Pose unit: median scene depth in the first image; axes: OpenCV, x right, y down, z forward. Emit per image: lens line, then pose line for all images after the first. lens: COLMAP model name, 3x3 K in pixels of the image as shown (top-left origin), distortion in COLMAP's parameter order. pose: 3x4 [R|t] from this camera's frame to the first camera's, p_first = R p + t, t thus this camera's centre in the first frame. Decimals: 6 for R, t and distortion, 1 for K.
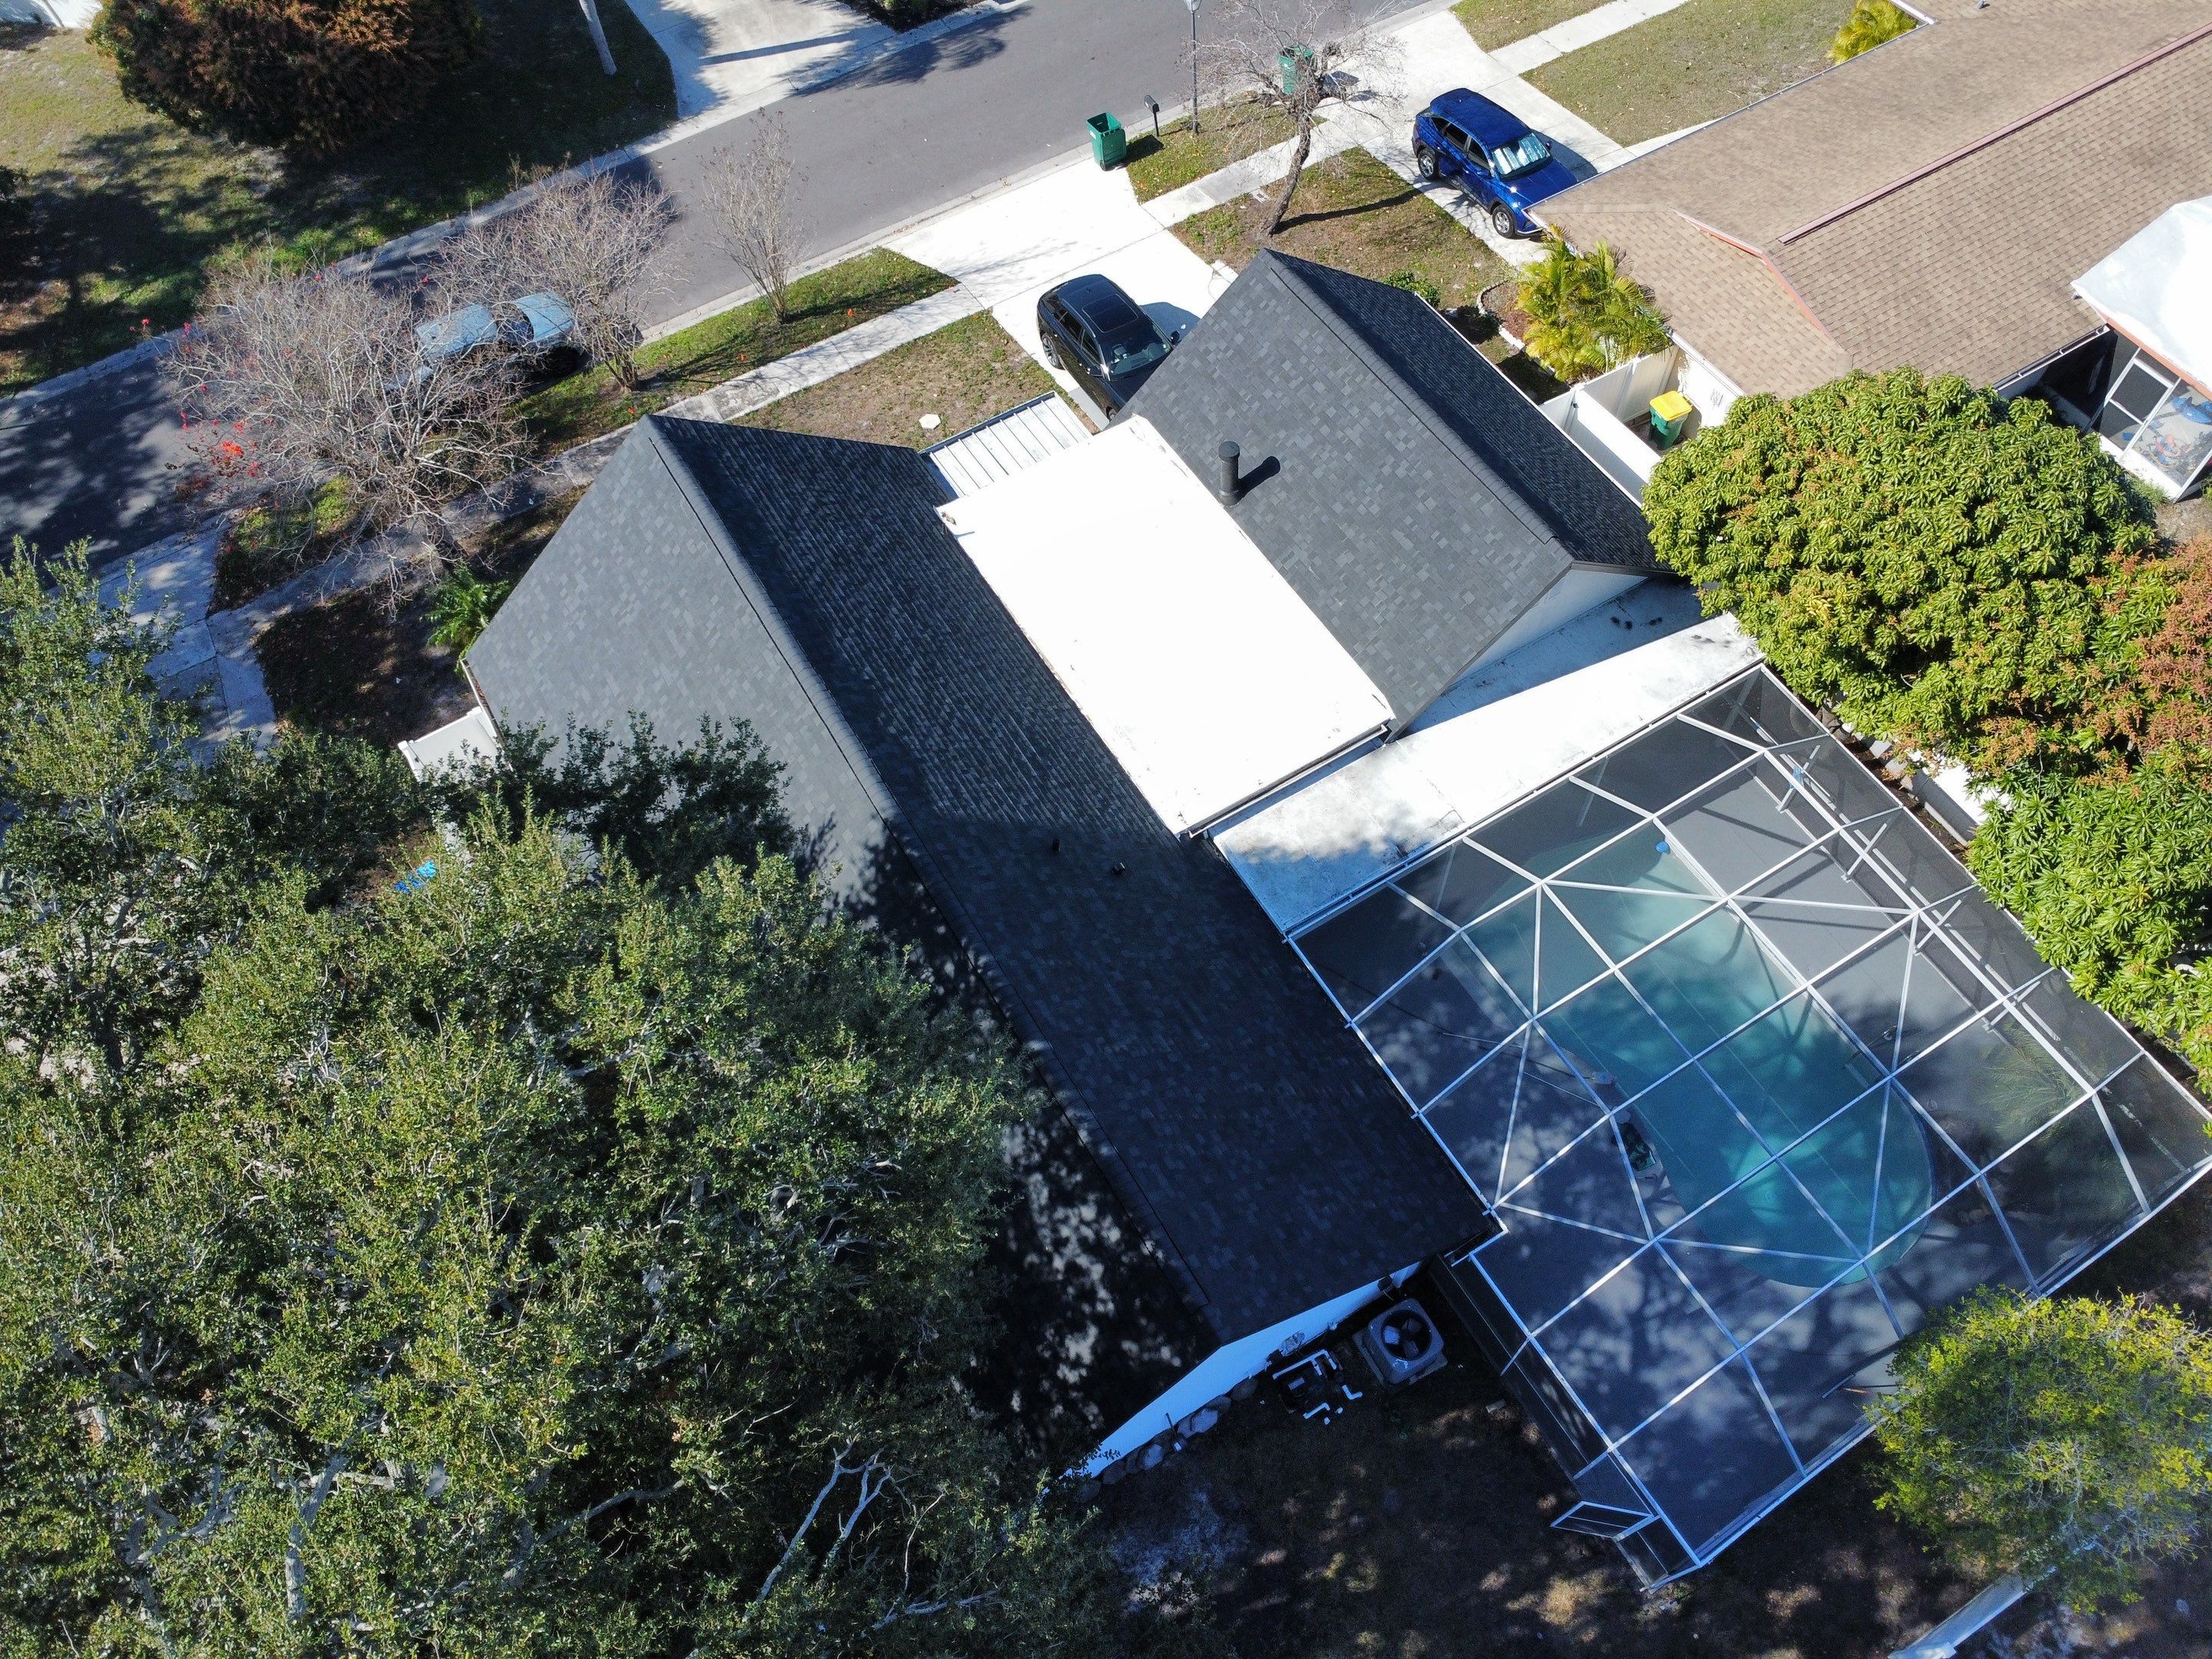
lens RADIAL K [[1606.3, 0, 1094.9], [0, 1606.3, 819.5], [0, 0, 1]] dist [-0.023499, -0.014478]
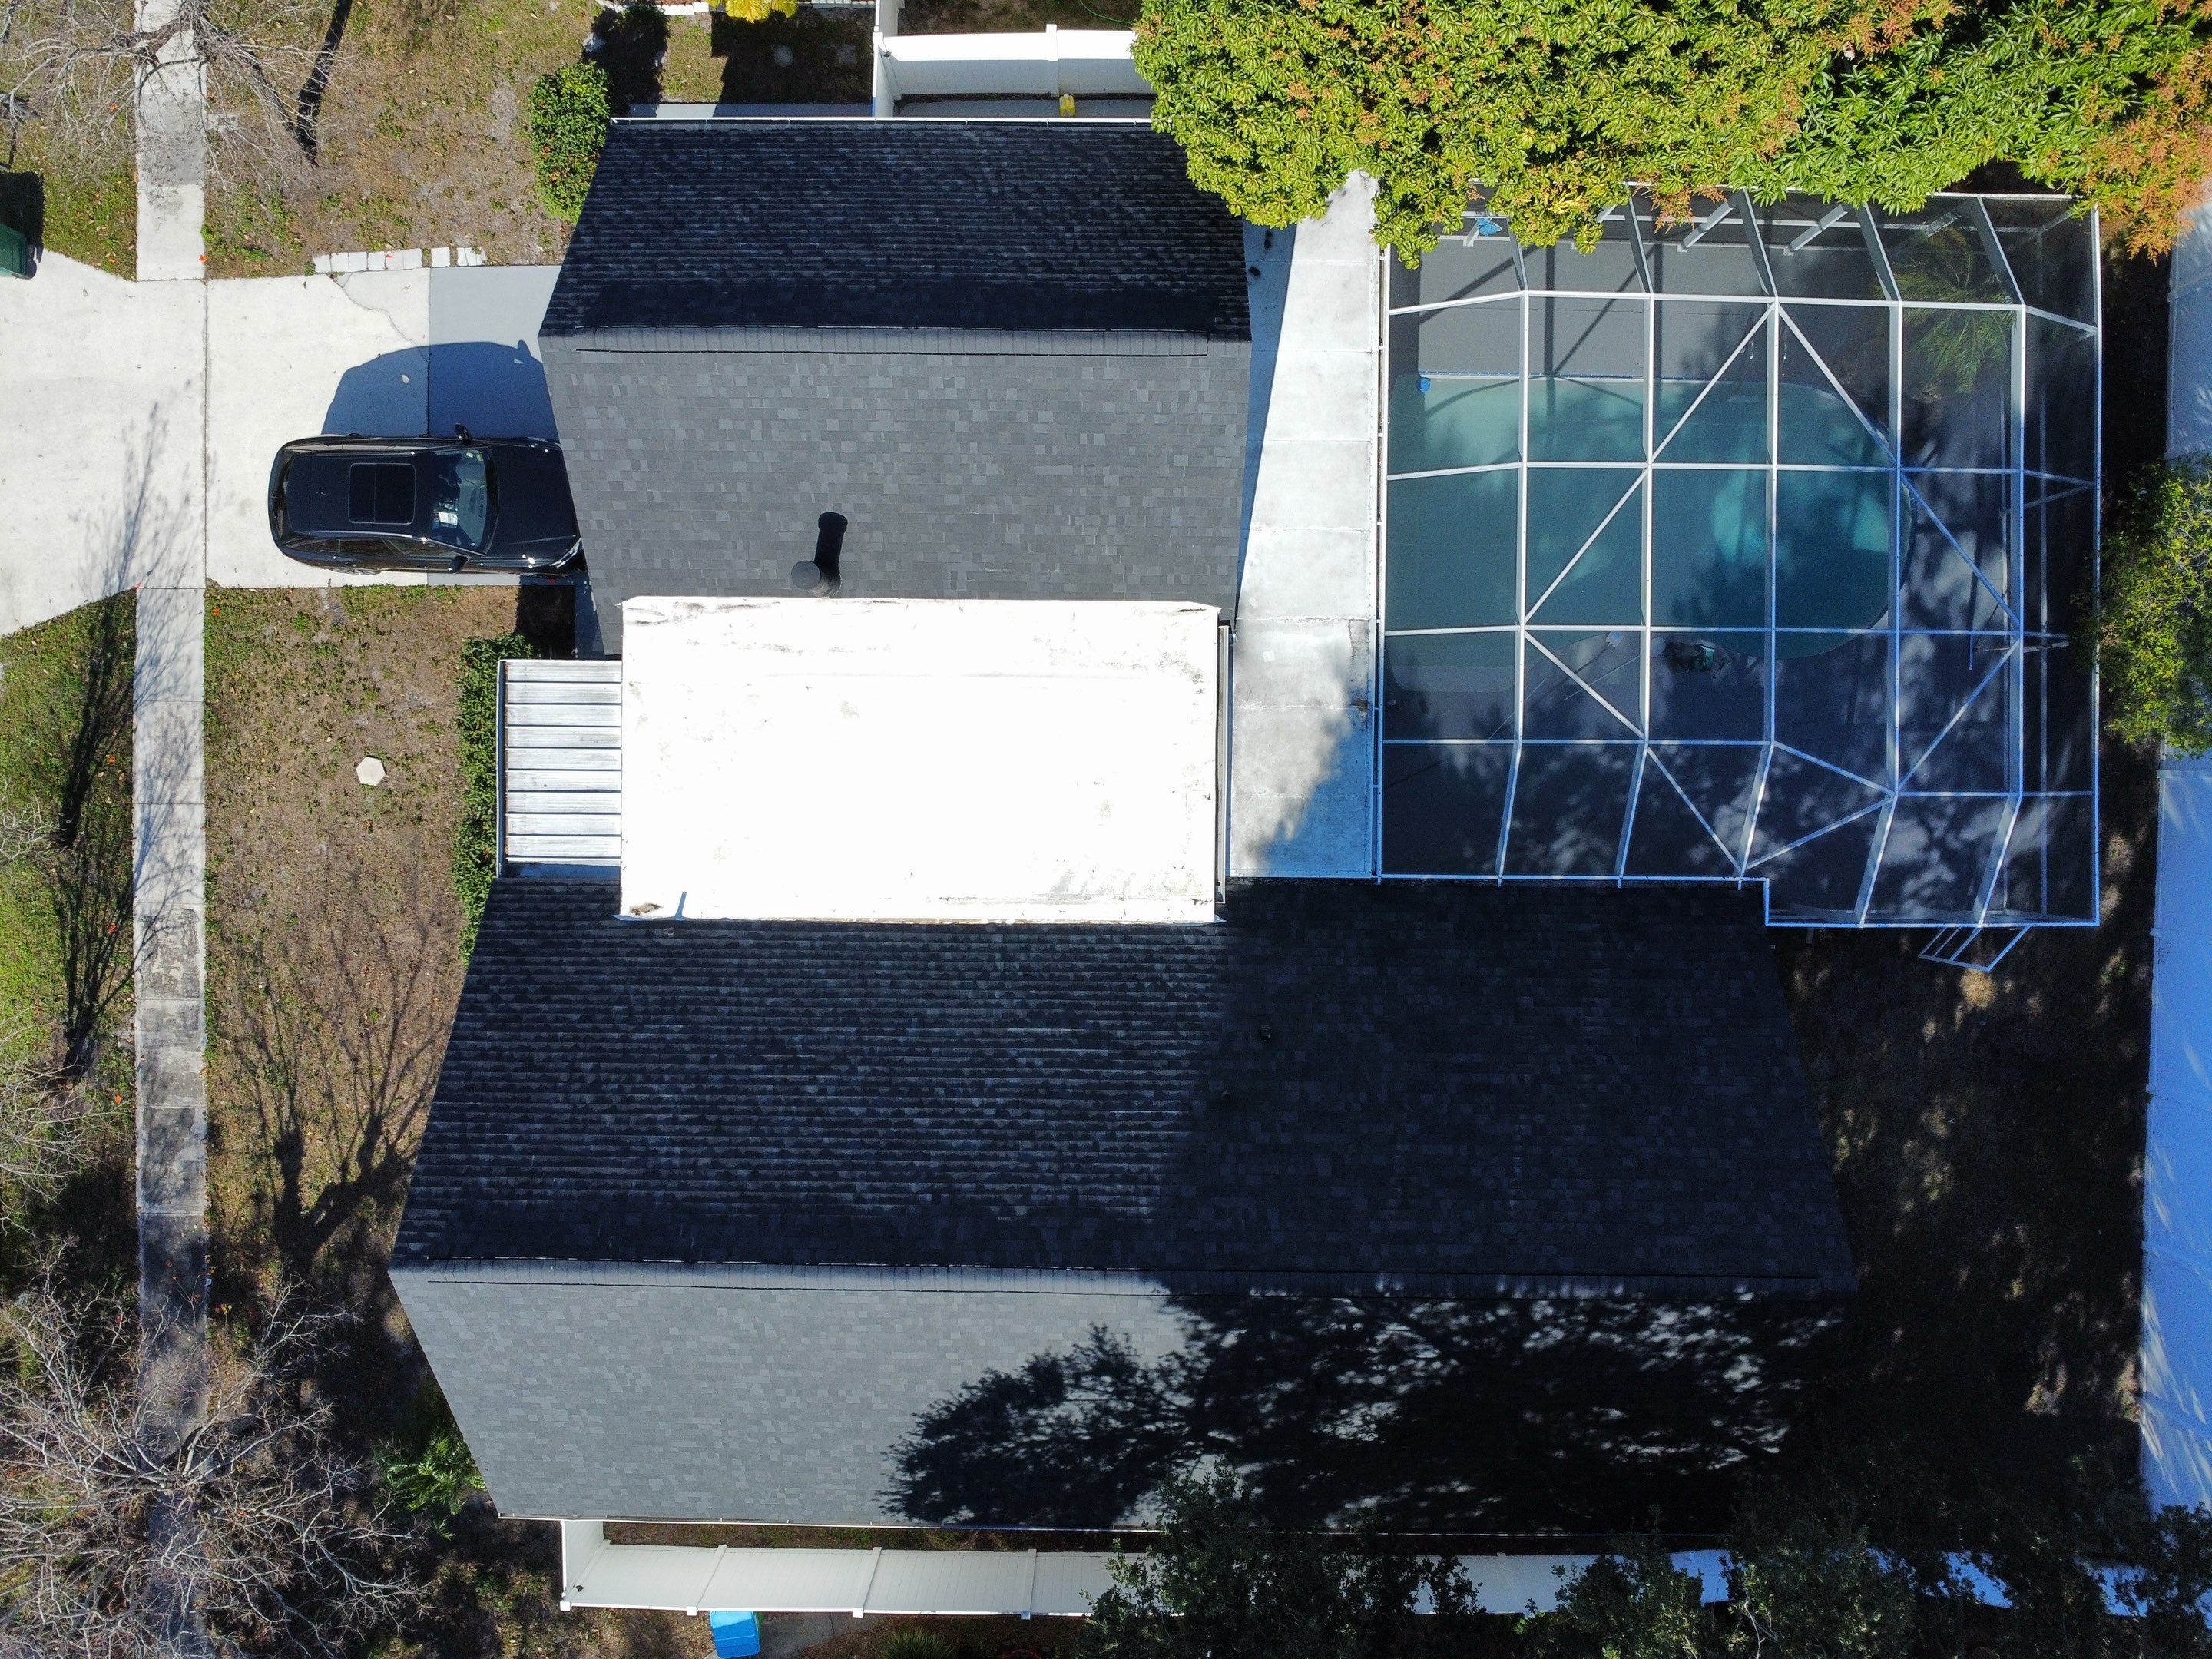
lens RADIAL K [[1606.3, 0, 1094.9], [0, 1606.3, 819.5], [0, 0, 1]] dist [-0.023499, -0.014478]
pose [[0.518345, -0.854893, 0.021814, 0.037137], [0.723757, 0.452135, 0.521297, -0.431260], [-0.455516, -0.254424, 0.853097, 0.258914]]
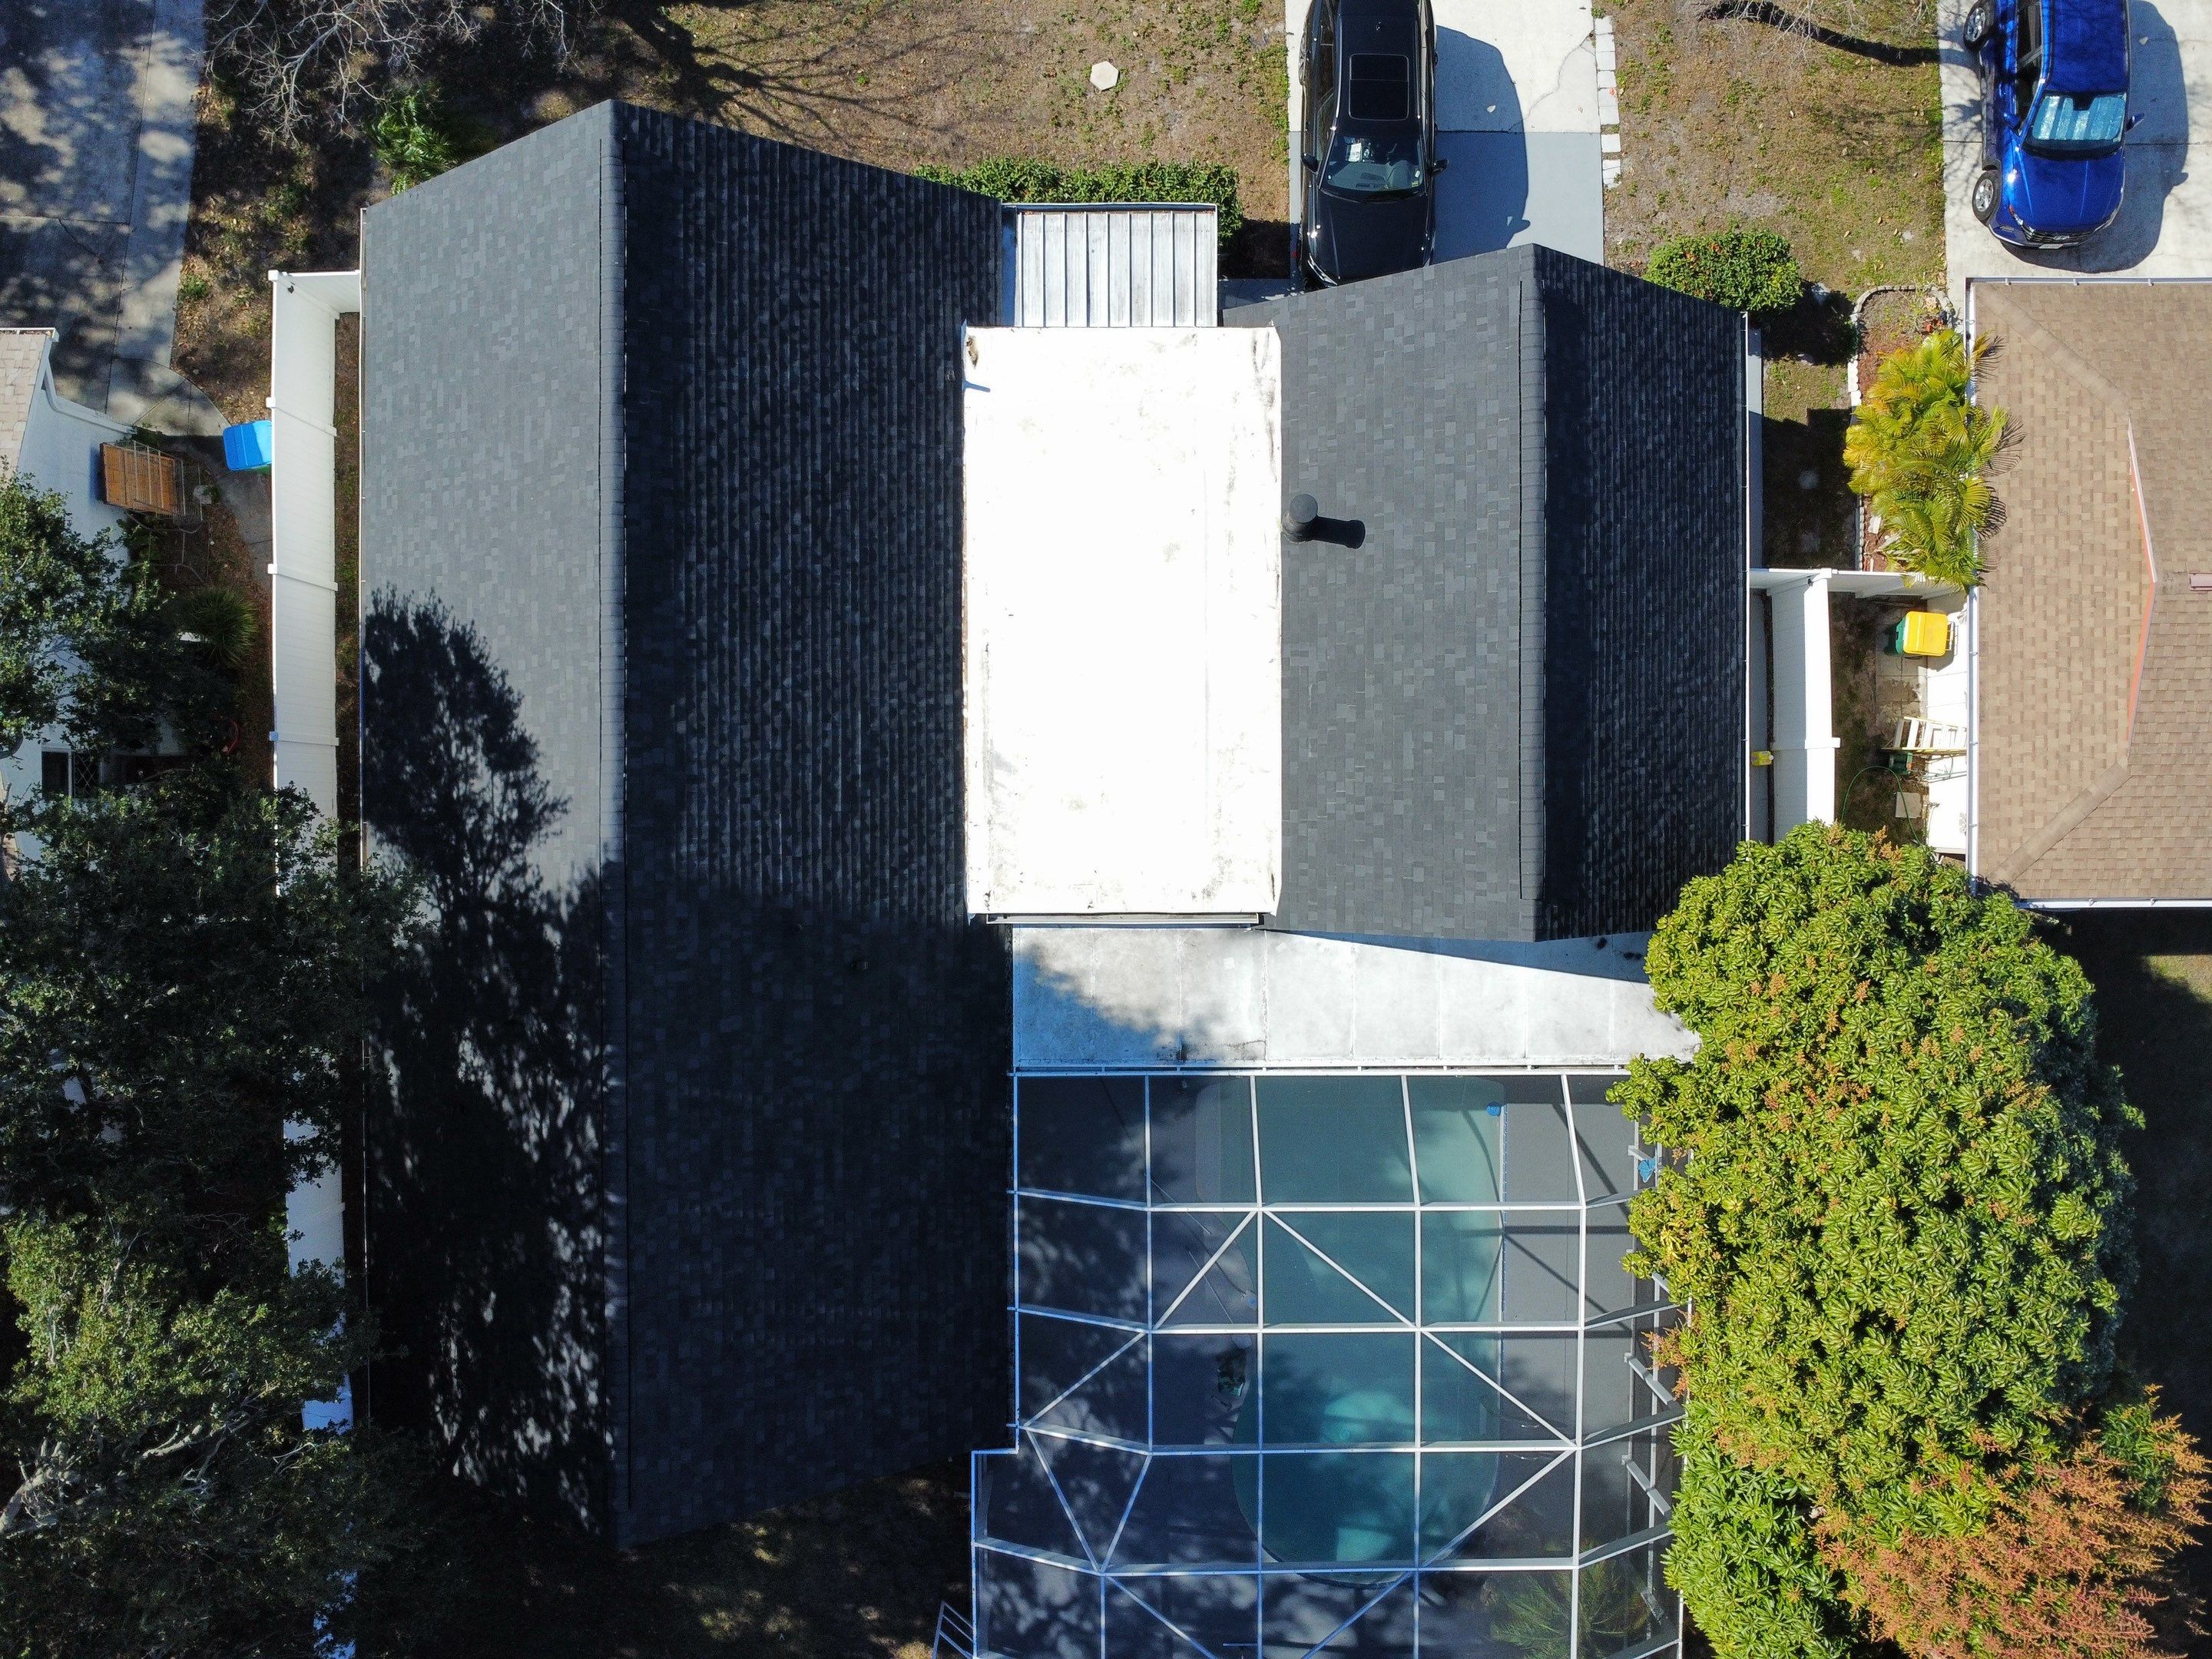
lens RADIAL K [[1606.3, 0, 1094.9], [0, 1606.3, 819.5], [0, 0, 1]] dist [-0.023499, -0.014478]
pose [[0.860752, 0.506393, 0.051699, 0.031637], [-0.454907, 0.719689, 0.524507, -0.438174], [0.228399, -0.474988, 0.849835, 0.247668]]
